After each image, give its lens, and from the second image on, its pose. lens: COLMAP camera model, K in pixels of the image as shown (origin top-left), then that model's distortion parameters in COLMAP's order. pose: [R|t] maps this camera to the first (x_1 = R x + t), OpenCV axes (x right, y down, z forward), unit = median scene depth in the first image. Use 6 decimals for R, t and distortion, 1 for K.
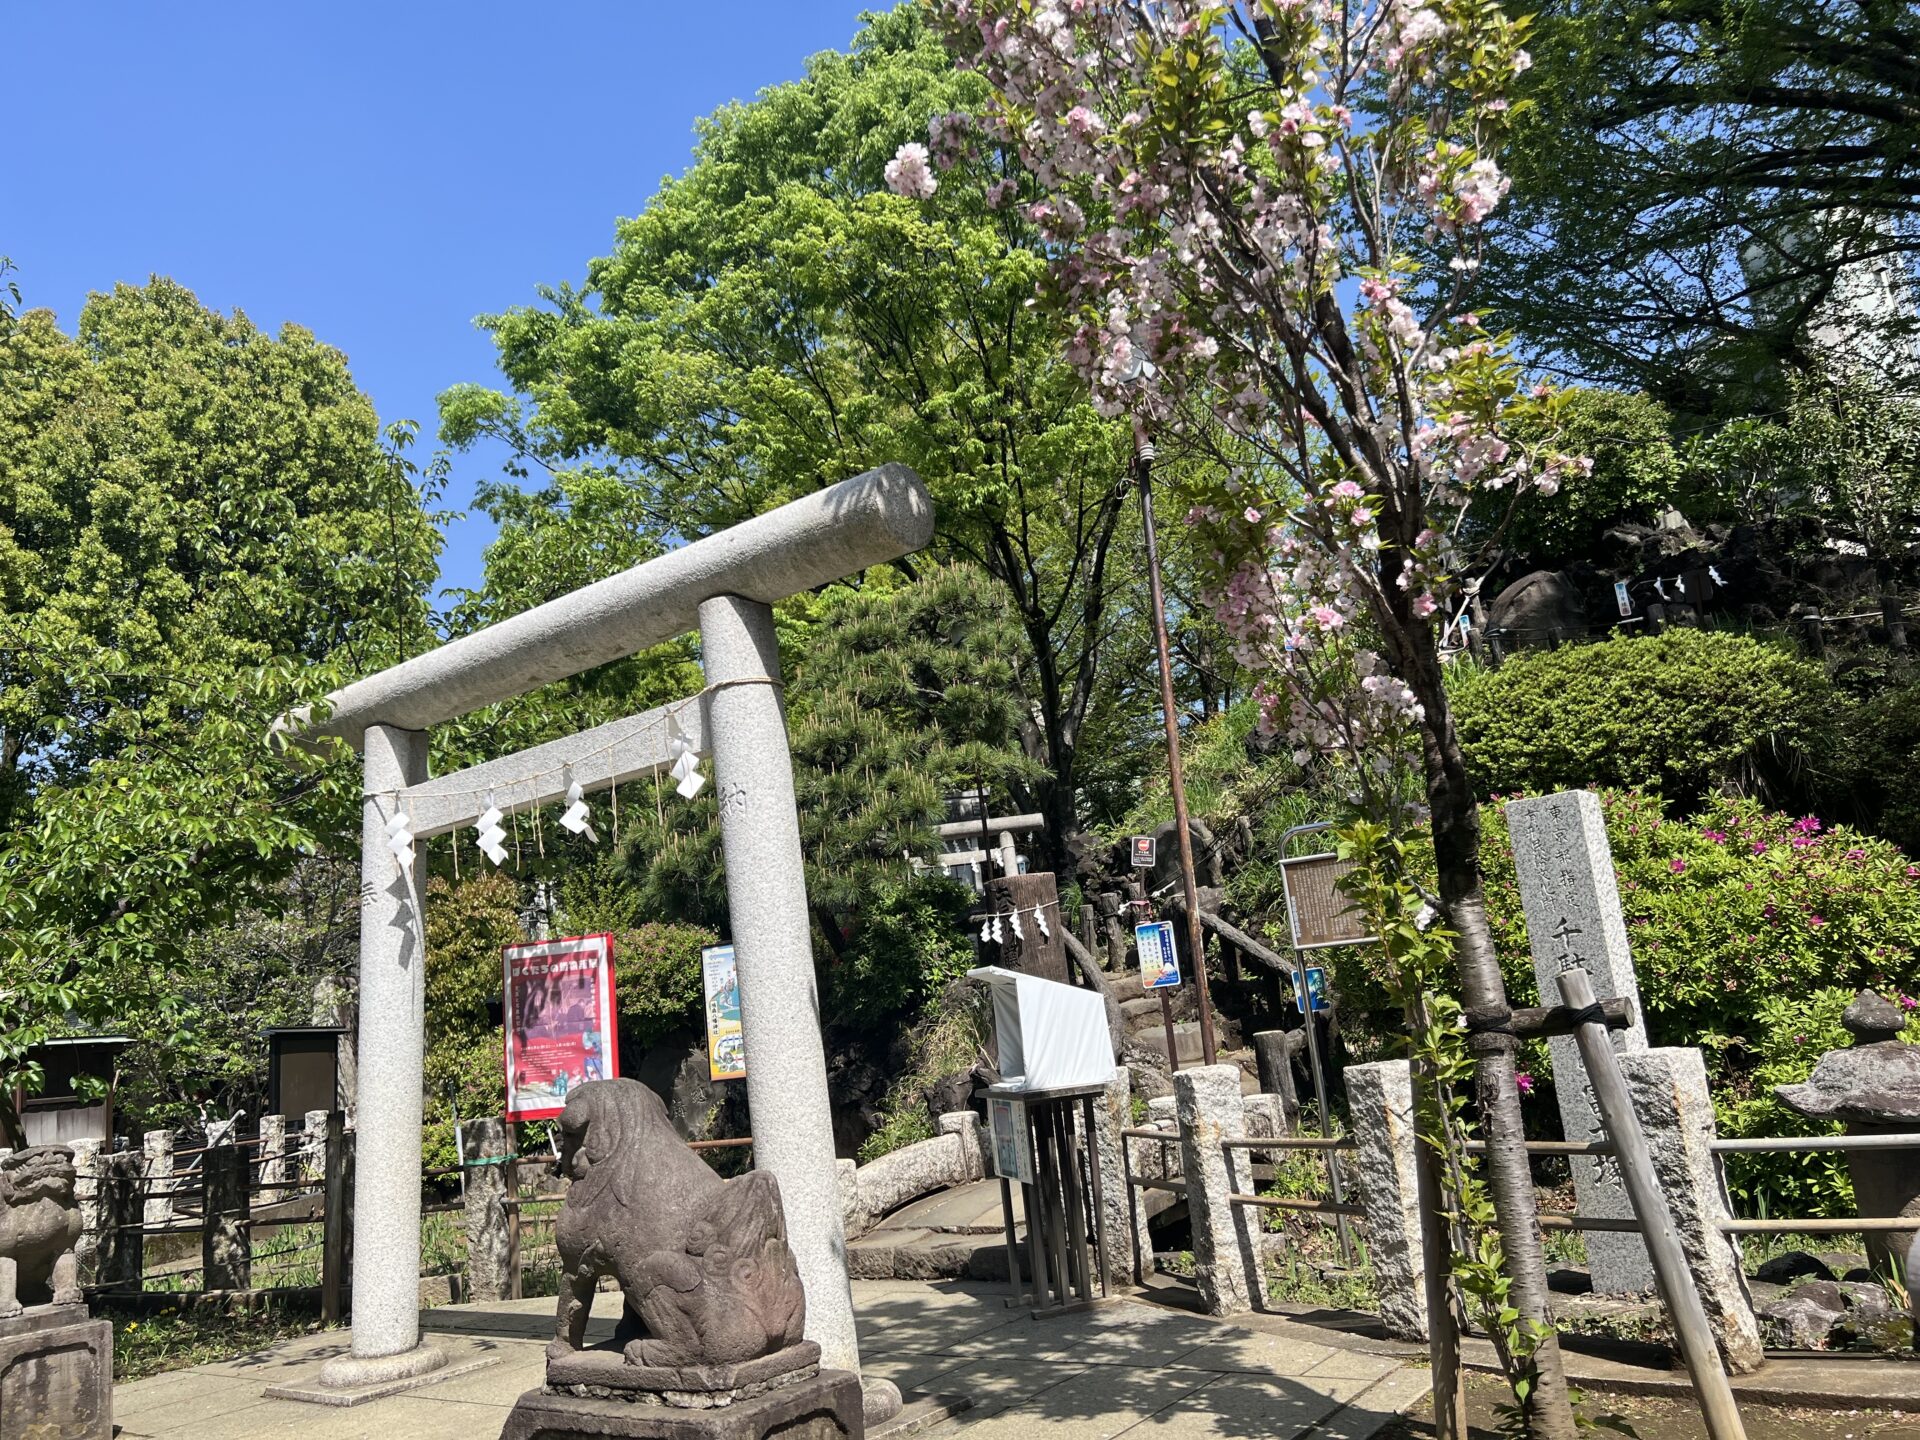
lens RADIAL K [[1445.3, 0, 955.0], [0, 1445.3, 720.6], [0, 0, 1]] dist [0.058475, -0.069530]
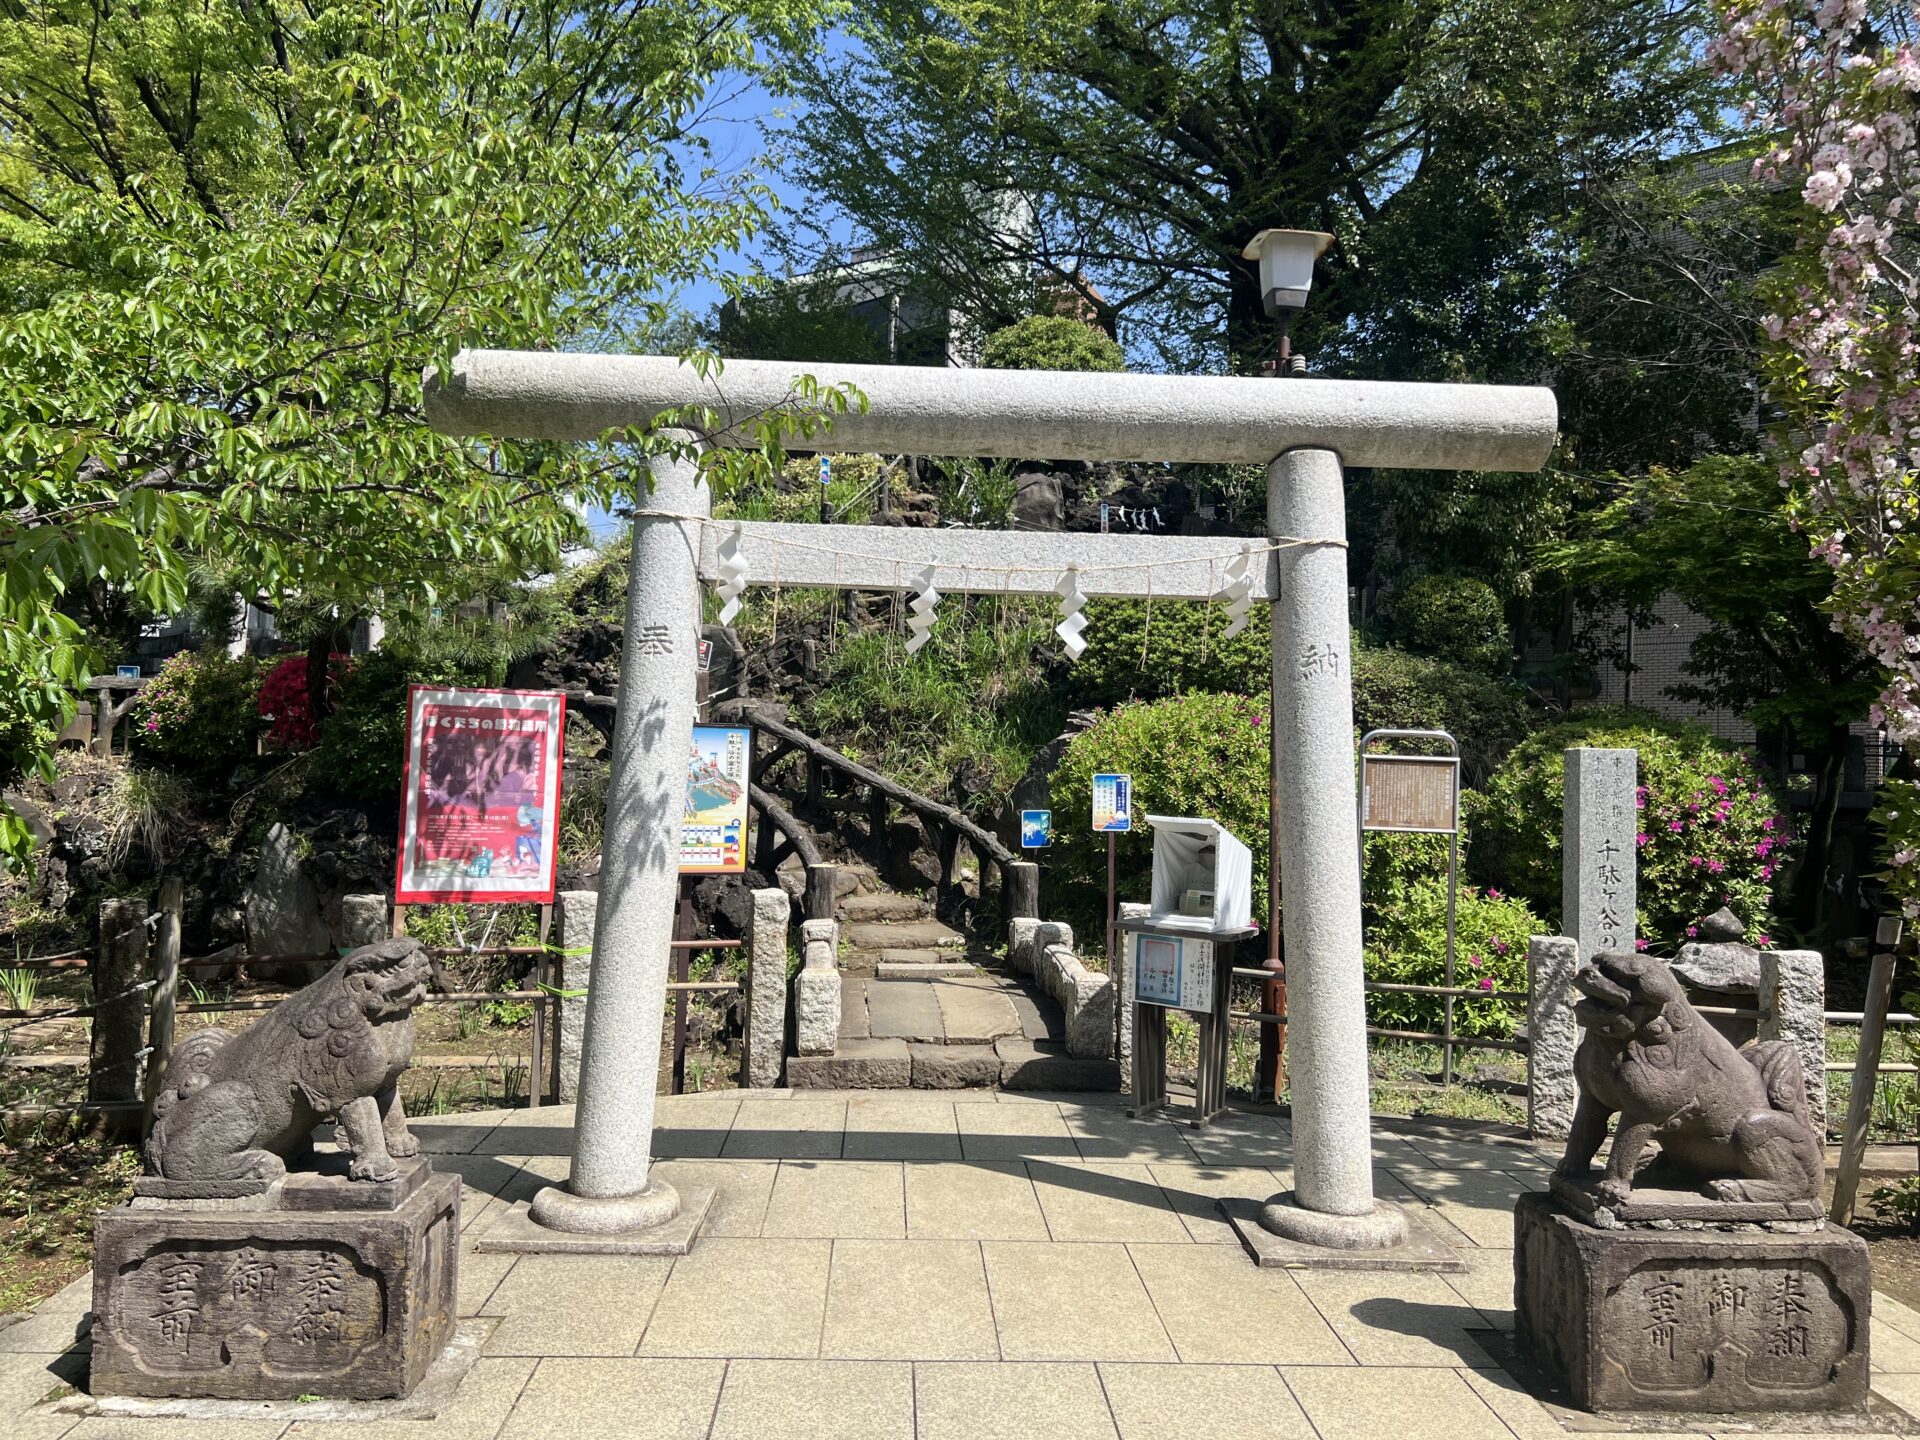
lens RADIAL K [[1445.3, 0, 955.0], [0, 1445.3, 720.6], [0, 0, 1]] dist [0.058475, -0.069530]
pose [[0.754903, 0.145428, 0.639509, -0.892907], [-0.238293, 0.969284, 0.060870, 0.085760], [-0.611014, -0.198341, 0.766370, 0.331687]]
